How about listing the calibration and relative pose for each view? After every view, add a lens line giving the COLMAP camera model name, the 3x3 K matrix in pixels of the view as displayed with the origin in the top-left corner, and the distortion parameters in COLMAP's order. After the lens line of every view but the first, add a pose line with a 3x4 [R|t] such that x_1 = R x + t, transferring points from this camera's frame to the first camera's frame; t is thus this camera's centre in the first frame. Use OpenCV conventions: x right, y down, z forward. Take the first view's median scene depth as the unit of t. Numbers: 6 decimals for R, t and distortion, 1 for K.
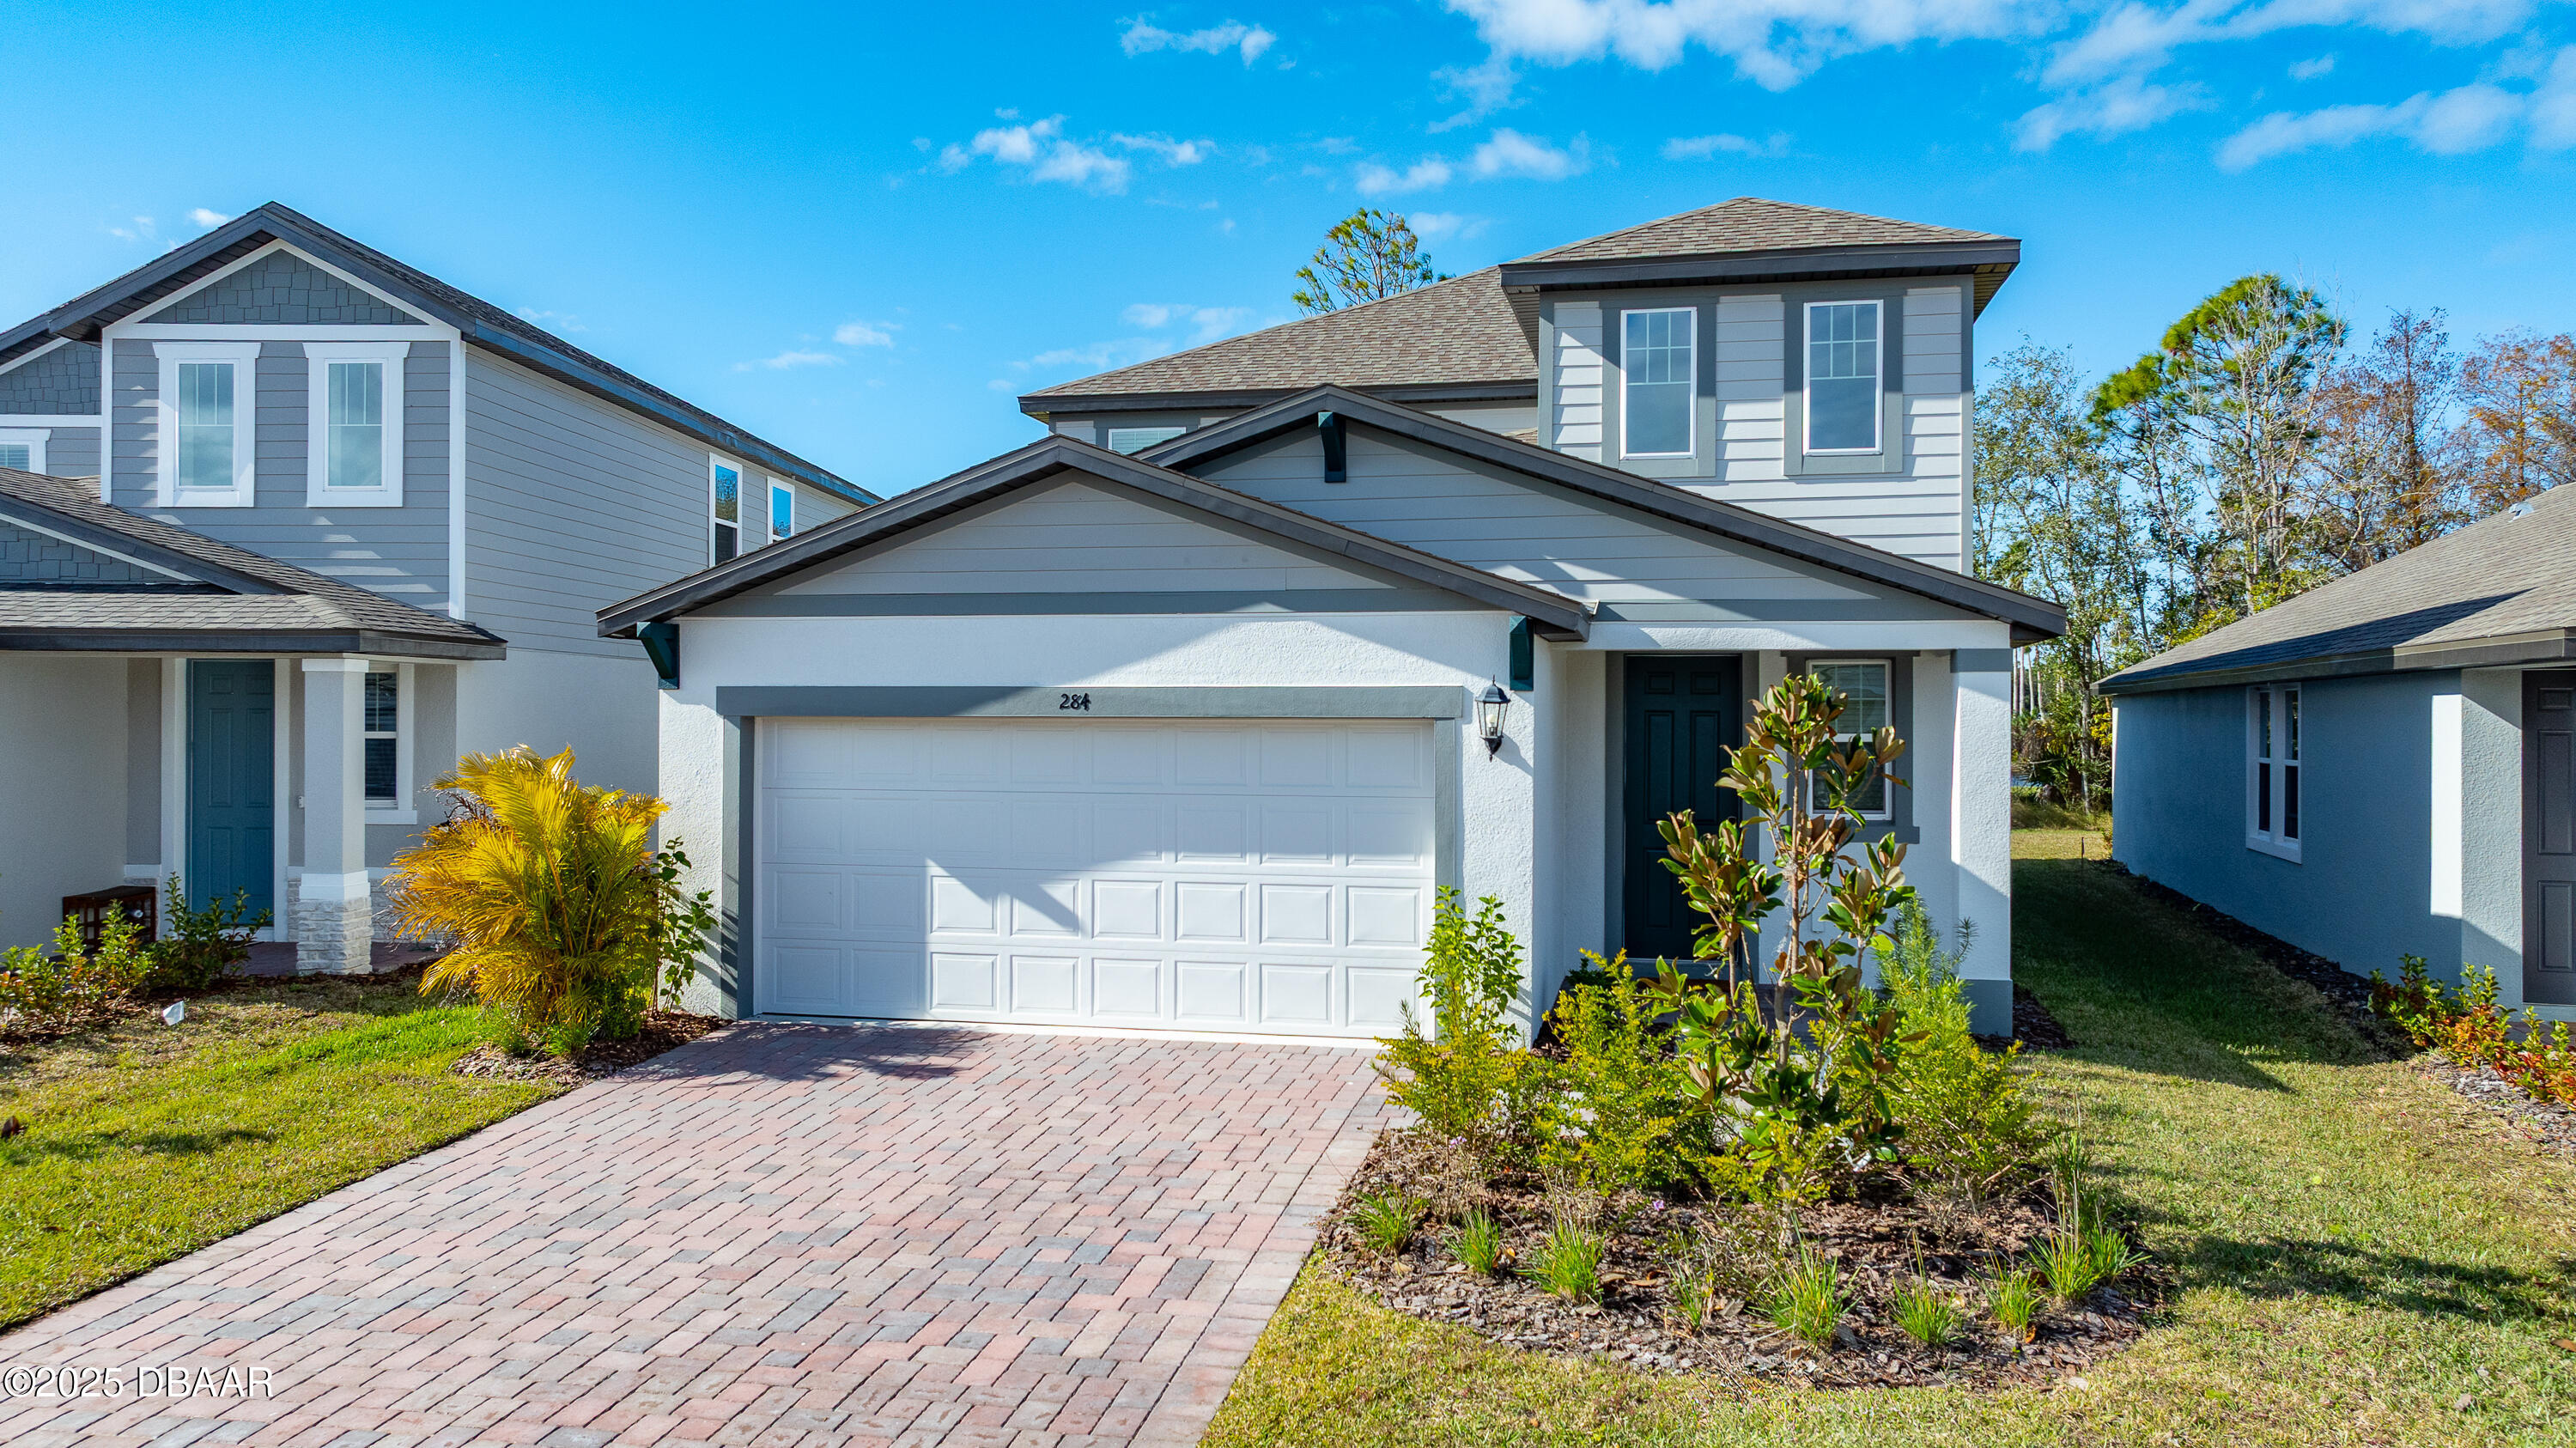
lens RADIAL K [[1791.0, 0, 1279.2], [0, 1791.0, 720.0], [0, 0, 1]] dist [-0.027140, 0.049753]
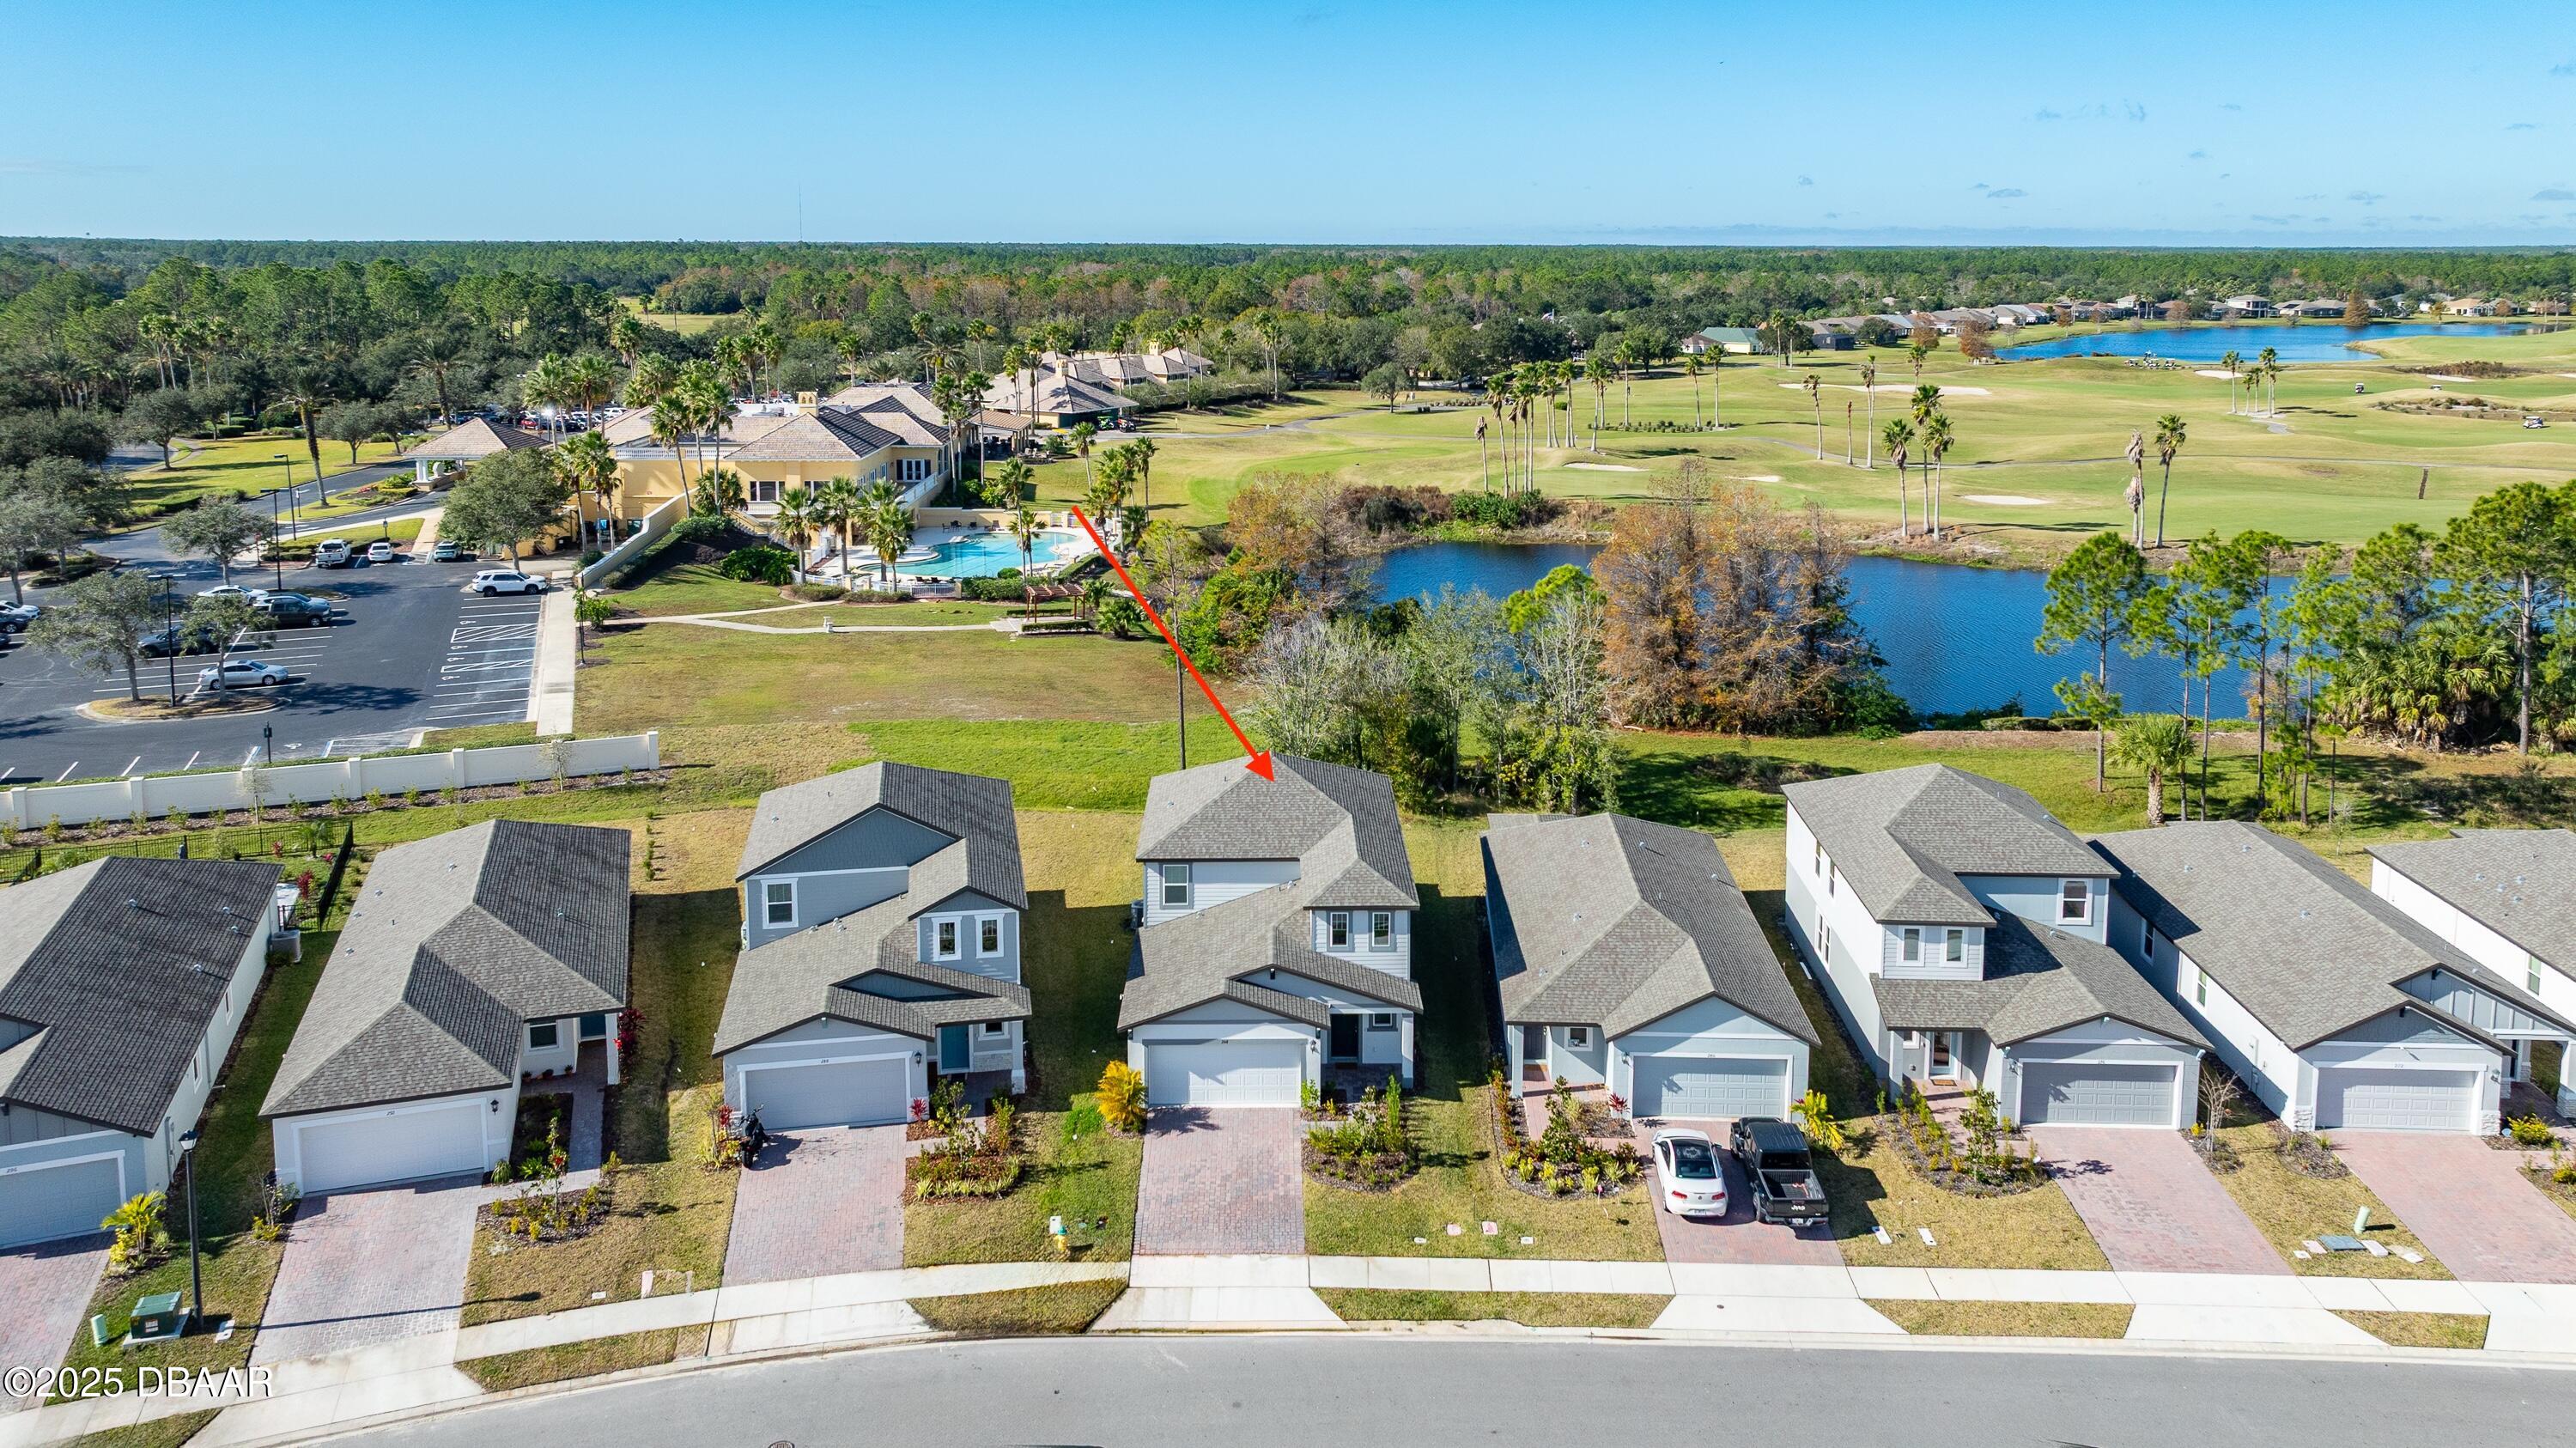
lens RADIAL K [[1791.0, 0, 1279.2], [0, 1791.0, 720.0], [0, 0, 1]] dist [-0.027140, 0.049753]
pose [[0.980349, -0.057915, 0.188576, -0.707251], [0.007889, 0.966679, 0.255871, -1.775813], [-0.197112, -0.249355, 0.948140, -2.859667]]
